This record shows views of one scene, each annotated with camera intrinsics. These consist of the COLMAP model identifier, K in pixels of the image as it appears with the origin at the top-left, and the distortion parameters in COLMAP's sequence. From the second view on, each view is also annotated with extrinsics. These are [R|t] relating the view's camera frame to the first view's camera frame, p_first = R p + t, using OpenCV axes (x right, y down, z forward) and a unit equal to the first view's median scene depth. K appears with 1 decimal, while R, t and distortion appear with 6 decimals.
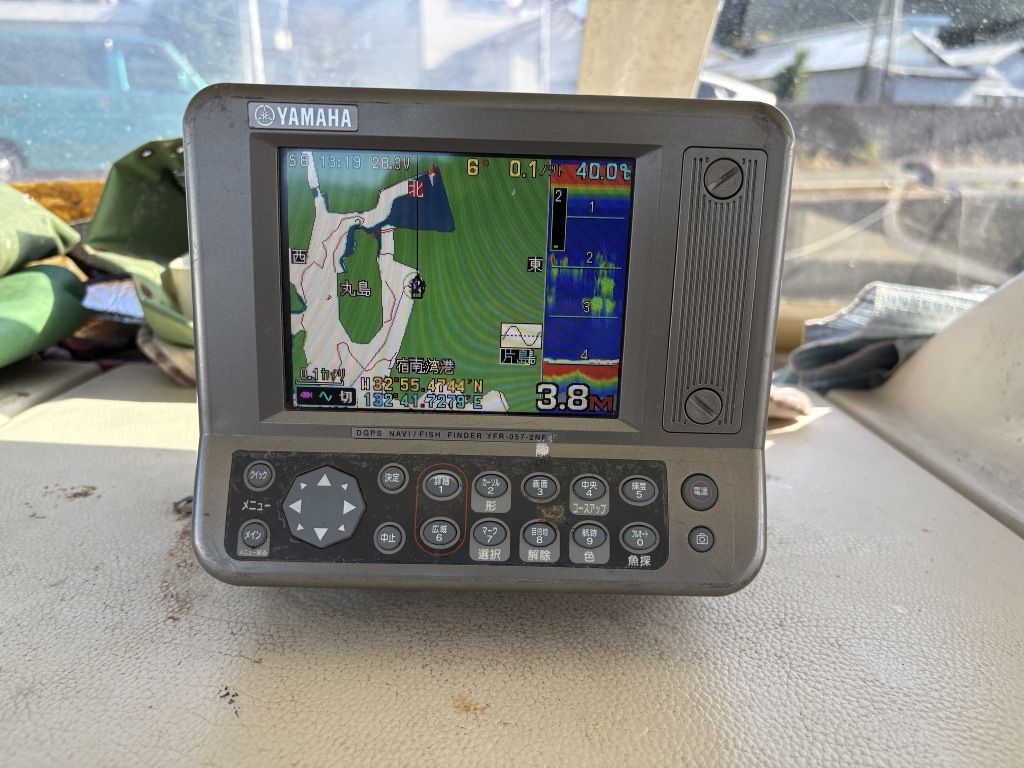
lens RADIAL K [[782.4, 0, 511.9], [0, 782.4, 388.0], [0, 0, 1]] dist [0.032769, -0.012106]
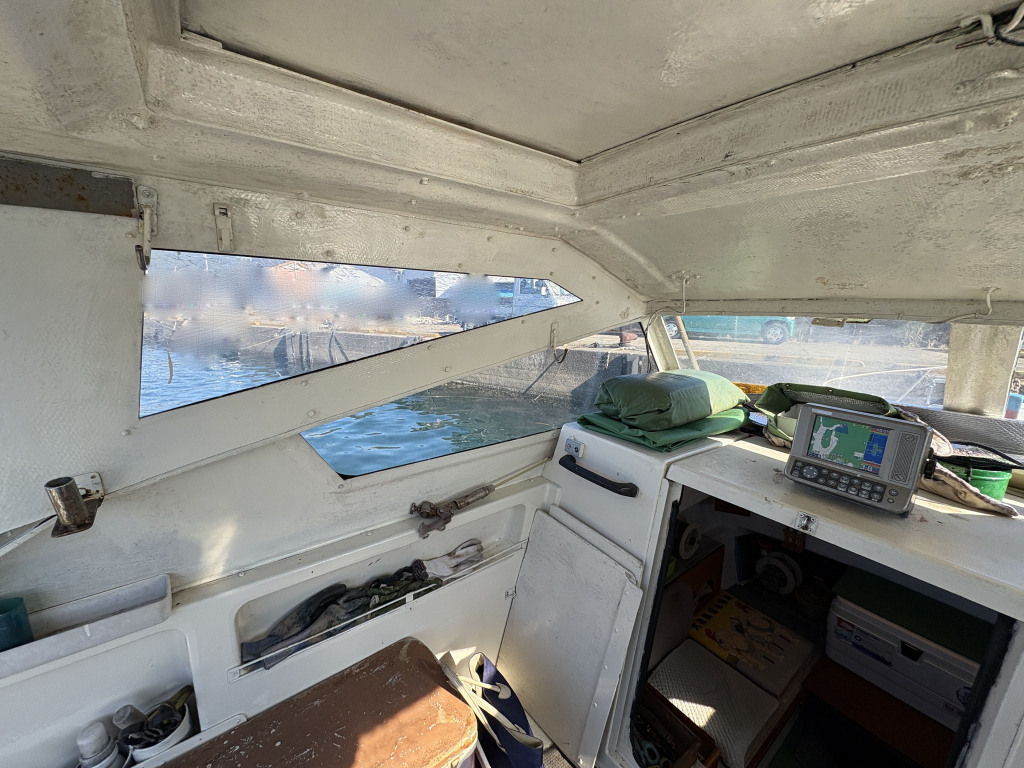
lens RADIAL K [[410.6, 0, 512.0], [0, 410.6, 384.0], [0, 0, 1]] dist [0.000765, 0.000393]
pose [[0.600721, 0.153696, -0.784545, 0.764553], [-0.256439, 0.966535, -0.007005, 0.103802], [0.757214, 0.205396, 0.620032, -2.866500]]
